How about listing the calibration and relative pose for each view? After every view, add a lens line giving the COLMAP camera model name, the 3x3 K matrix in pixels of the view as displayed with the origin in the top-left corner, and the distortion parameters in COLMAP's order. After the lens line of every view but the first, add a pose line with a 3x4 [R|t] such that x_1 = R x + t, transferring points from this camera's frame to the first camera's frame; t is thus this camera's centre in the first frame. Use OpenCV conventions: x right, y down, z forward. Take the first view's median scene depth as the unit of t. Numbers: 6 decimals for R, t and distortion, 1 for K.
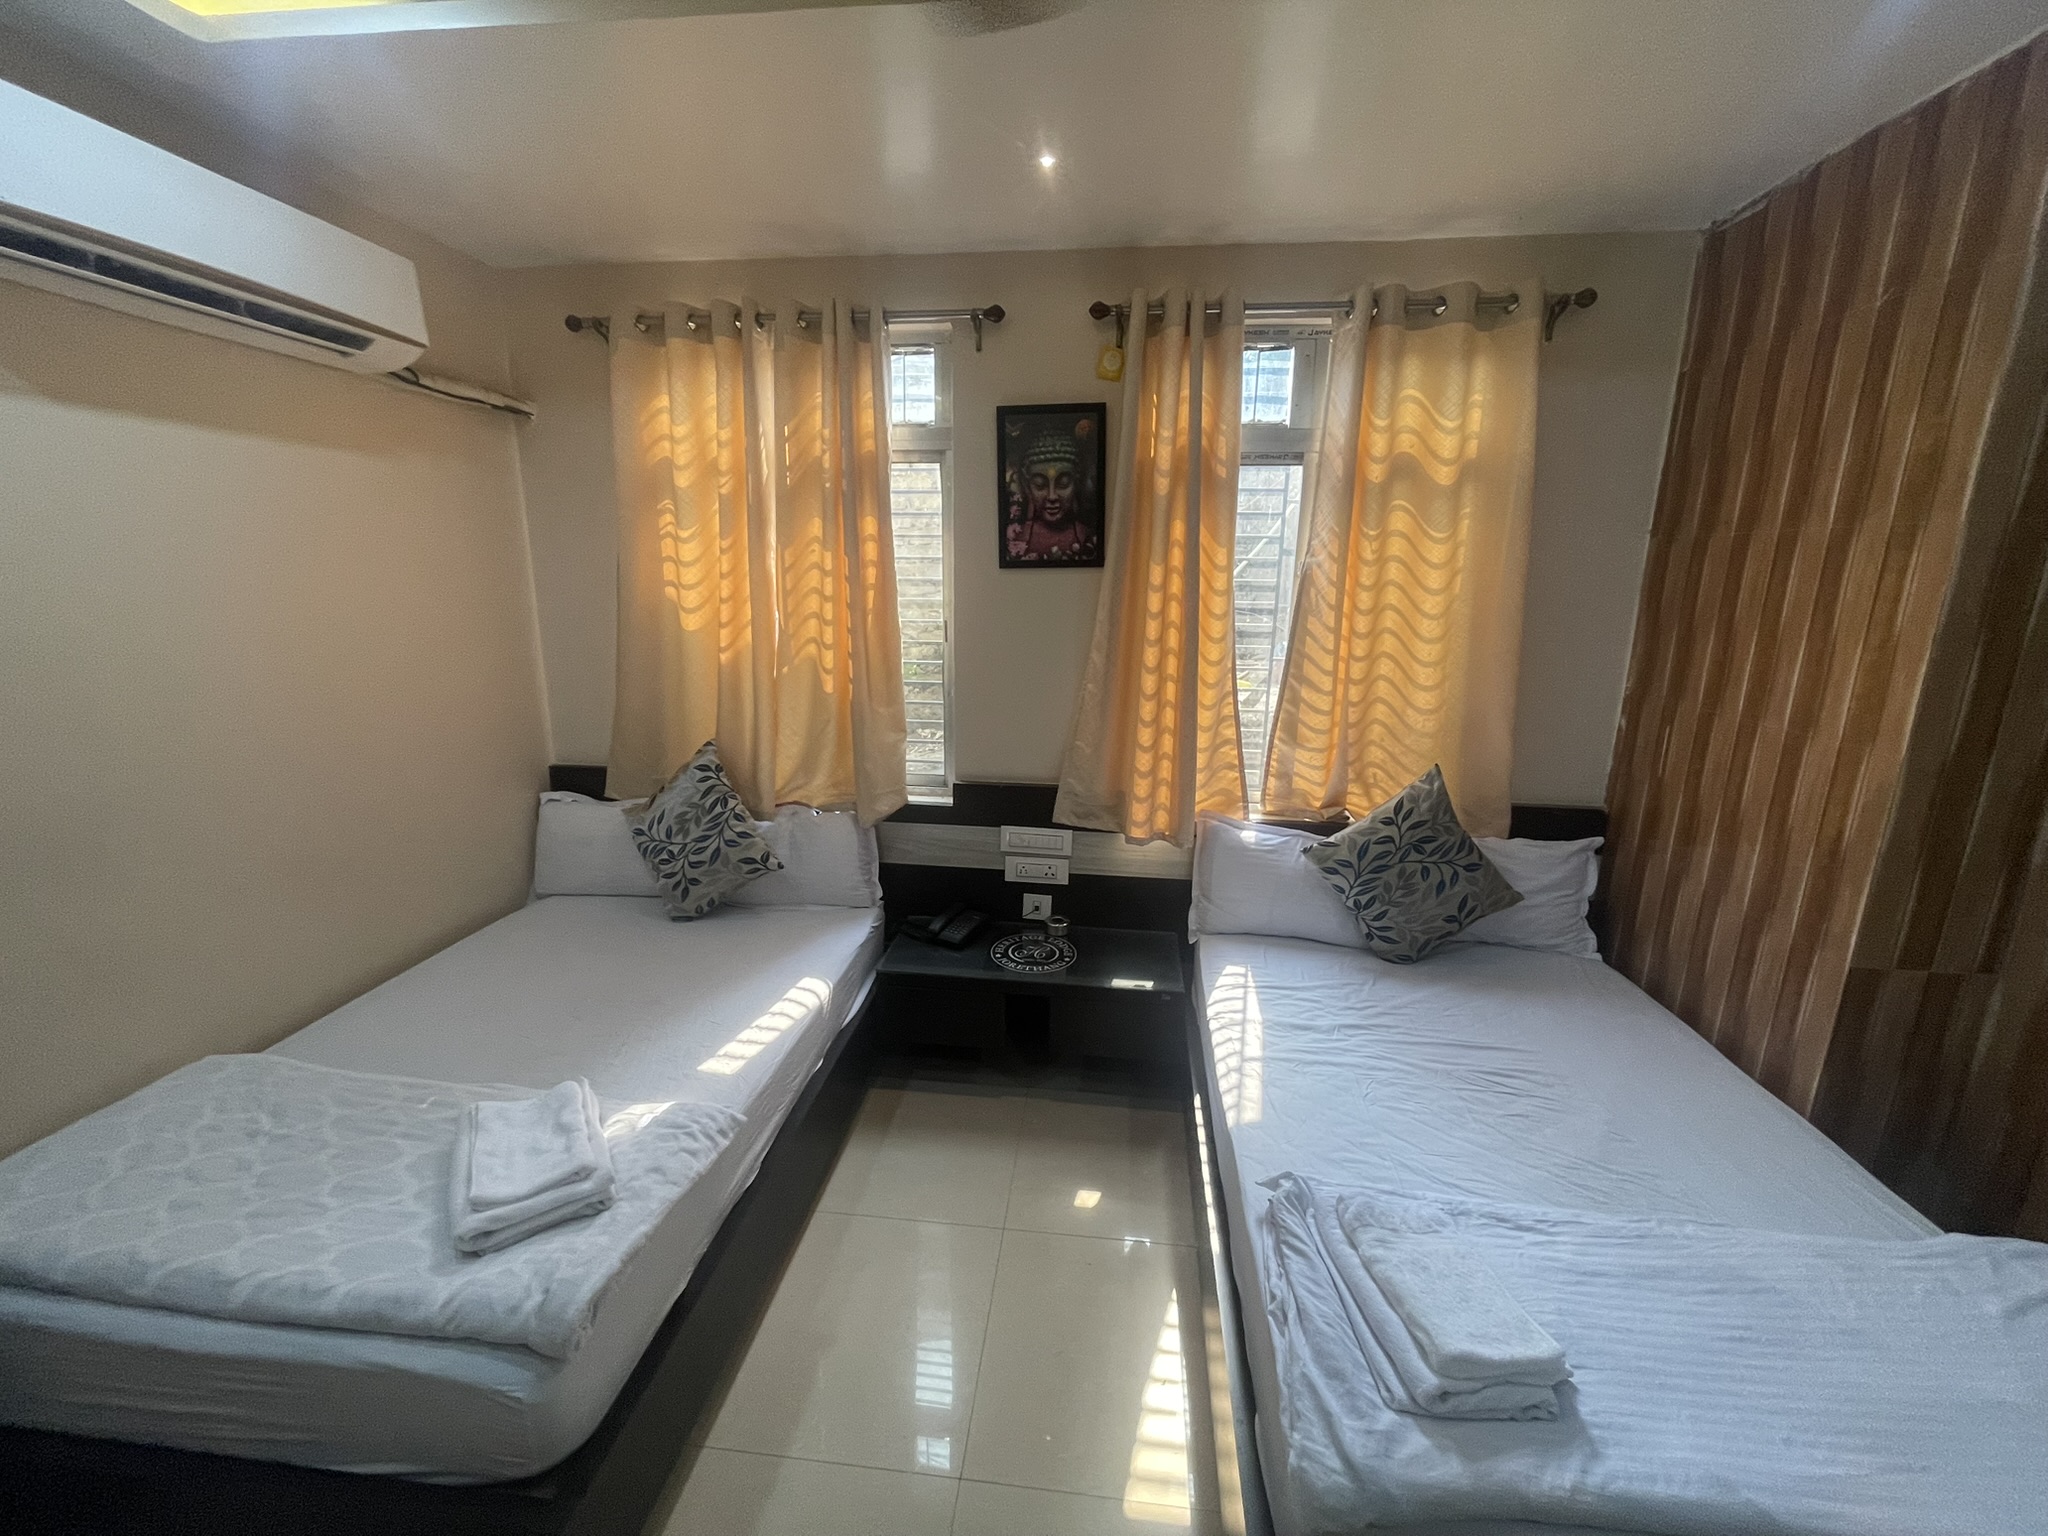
lens RADIAL K [[828.9, 0, 1023.4], [0, 828.9, 765.3], [0, 0, 1]] dist [-0.002761, 0.000538]
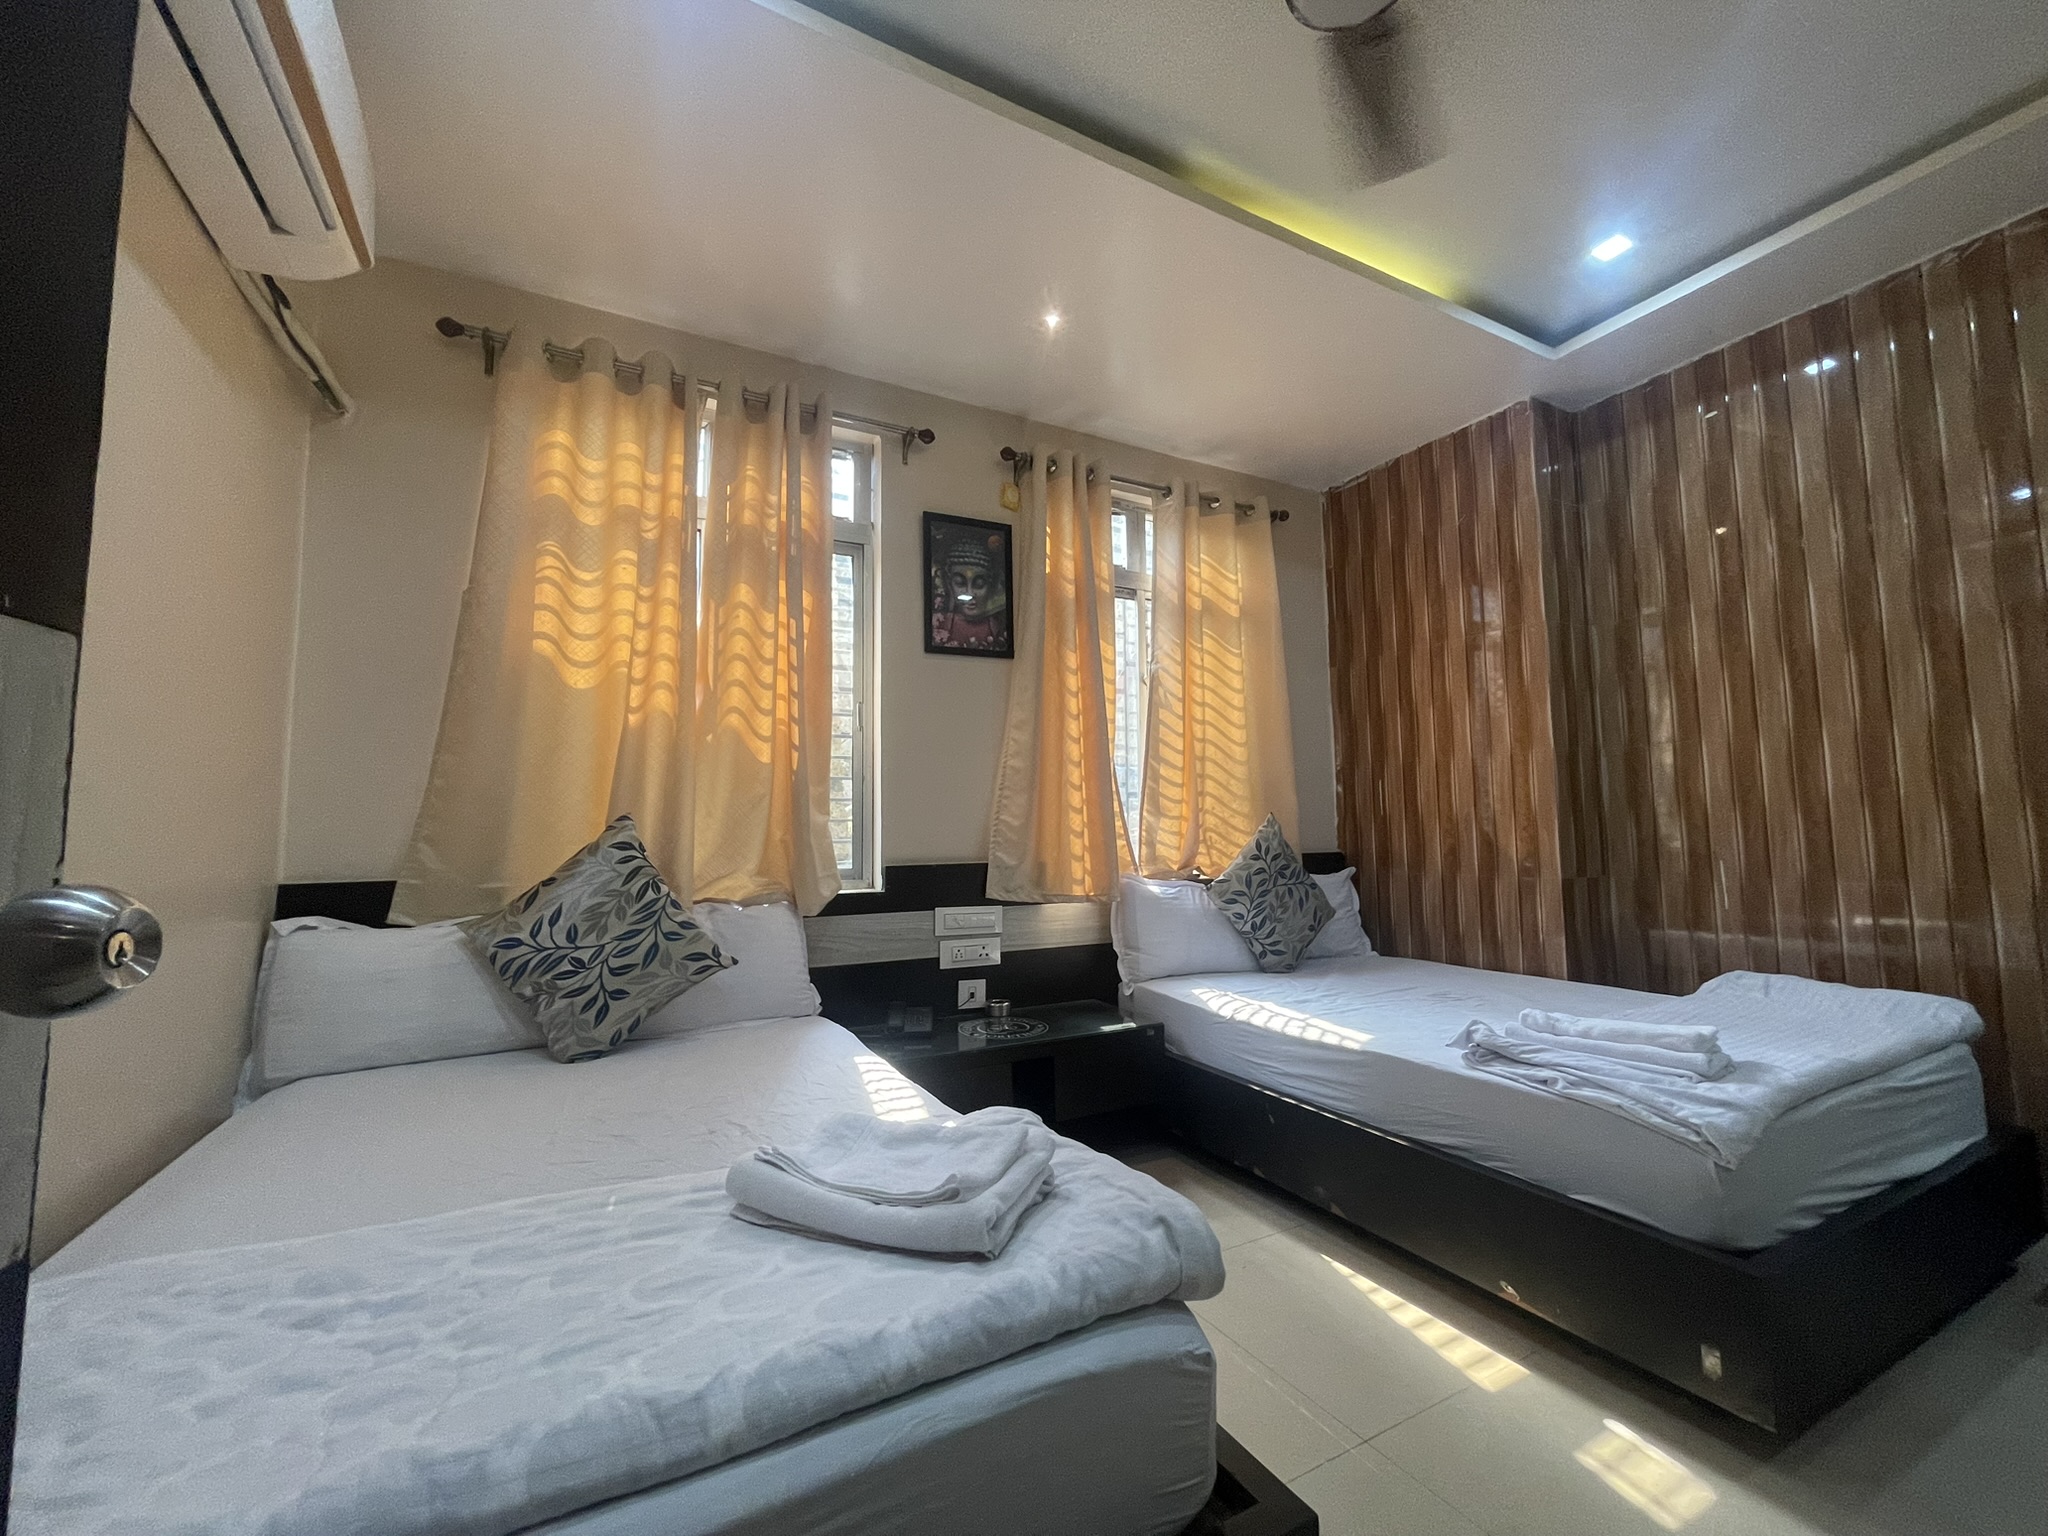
lens RADIAL K [[828.9, 0, 1023.4], [0, 828.9, 765.3], [0, 0, 1]] dist [-0.002761, 0.000538]
pose [[0.822222, 0.024835, 0.568625, -0.529373], [0.151275, 0.953579, -0.260389, 0.194135], [-0.548696, 0.300116, 0.780297, 0.159897]]
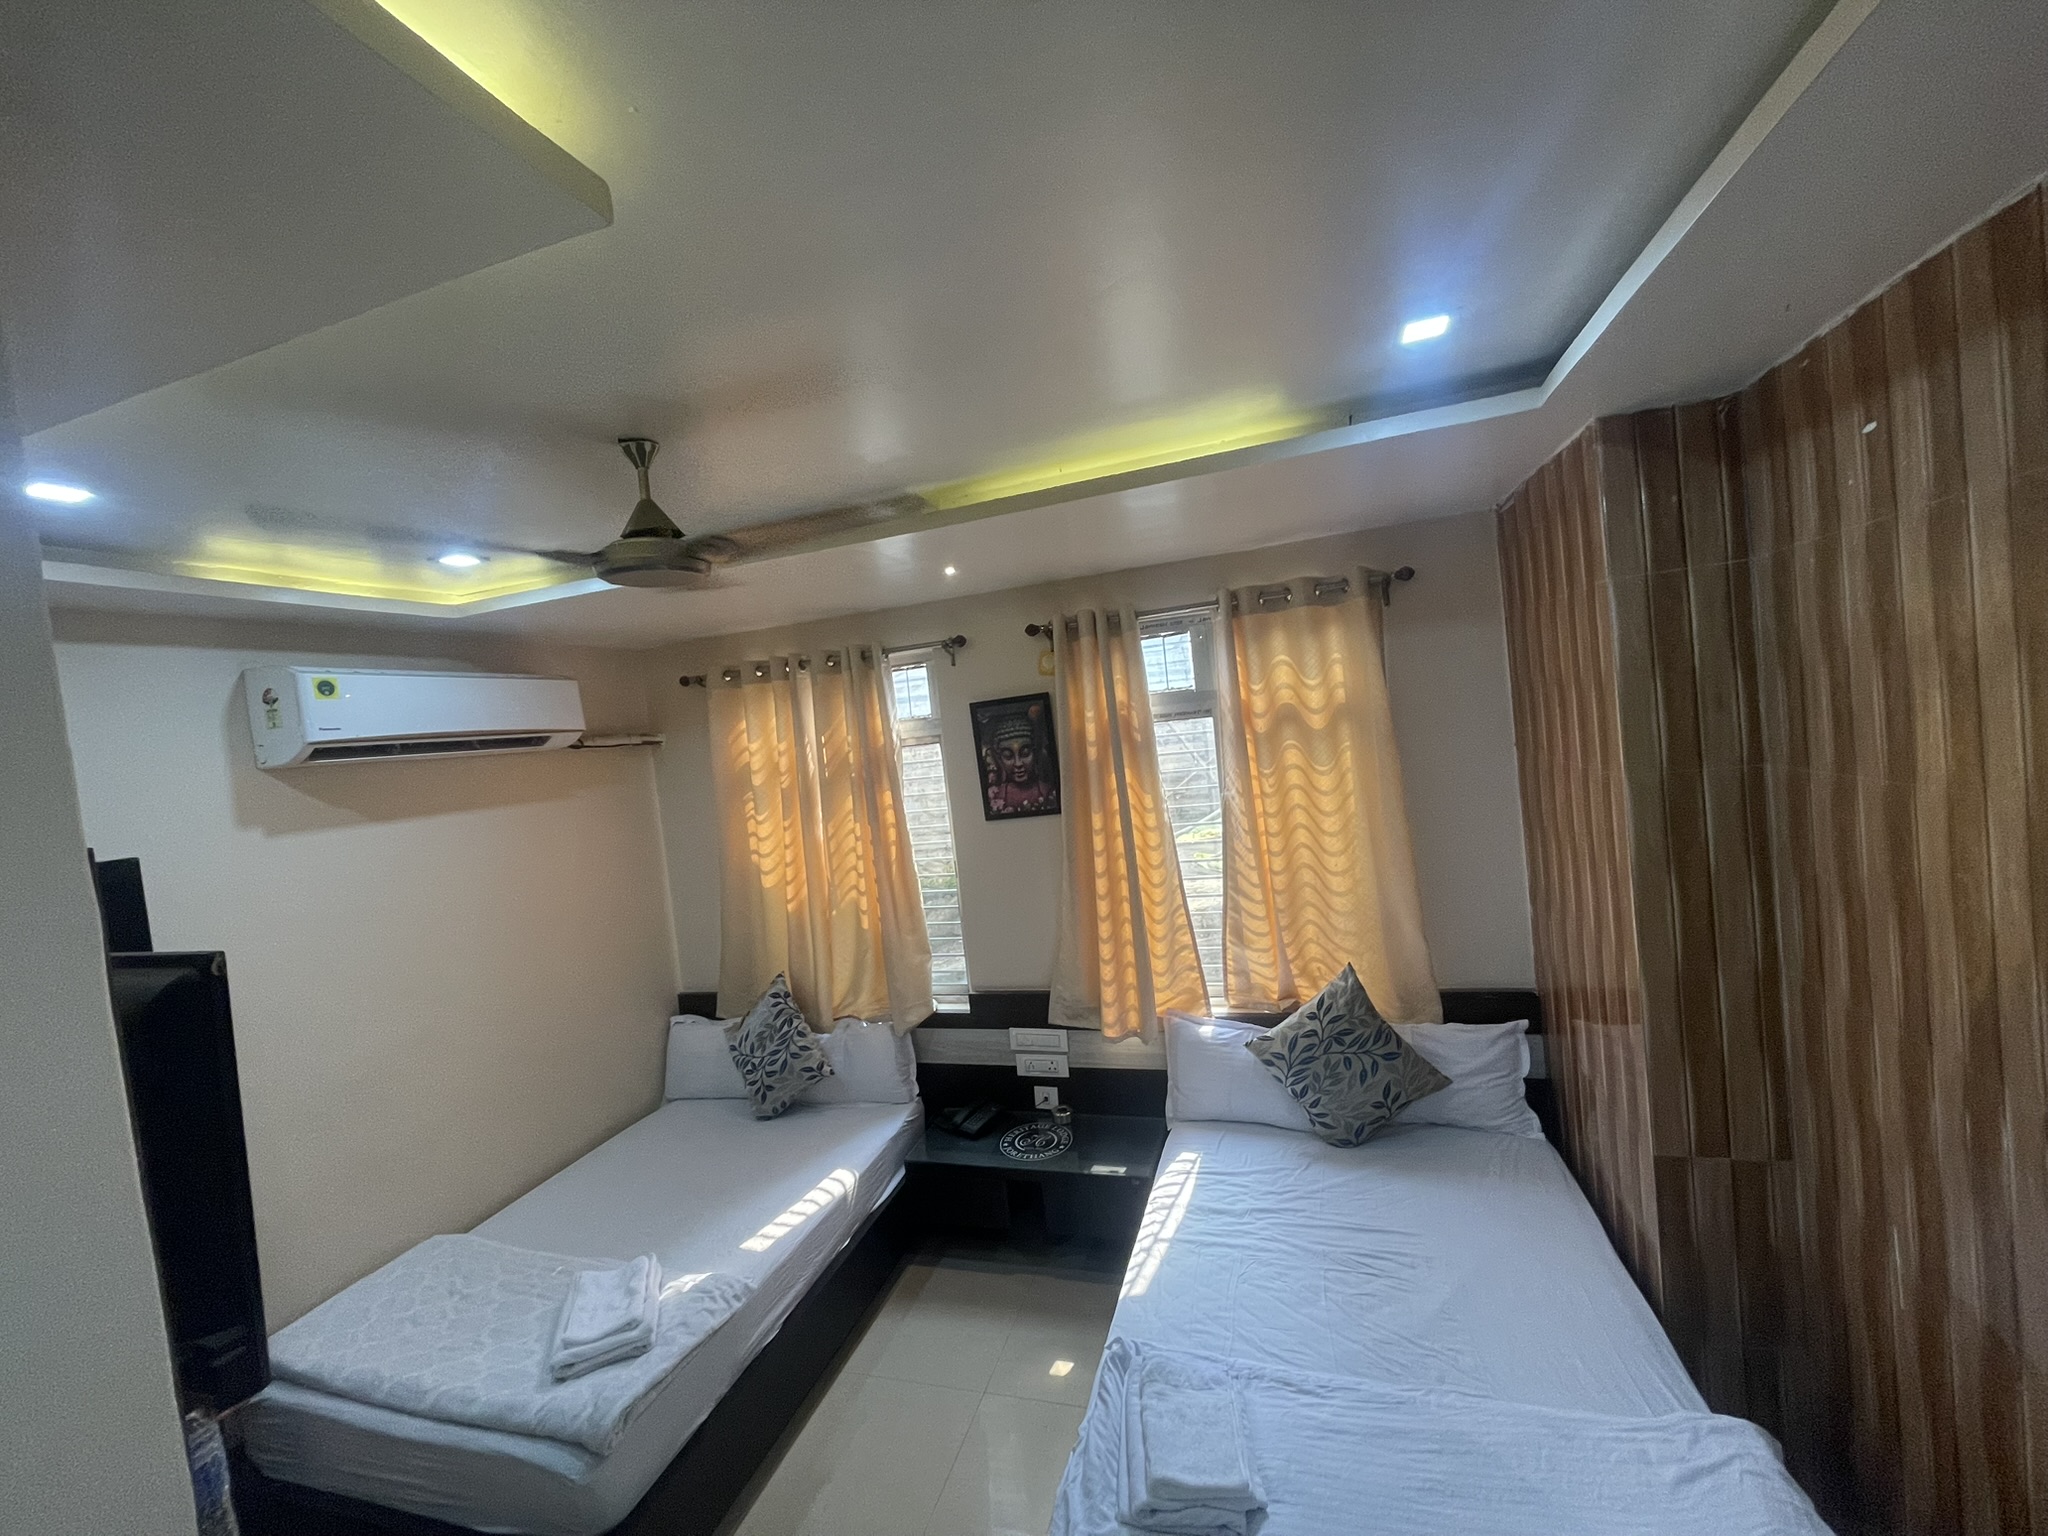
lens RADIAL K [[828.9, 0, 1023.4], [0, 828.9, 765.3], [0, 0, 1]] dist [-0.002761, 0.000538]
pose [[0.974212, -0.109063, -0.197527, 0.293533], [0.073167, 0.980815, -0.180690, -0.088992], [0.213444, 0.161578, 0.963501, -0.232159]]
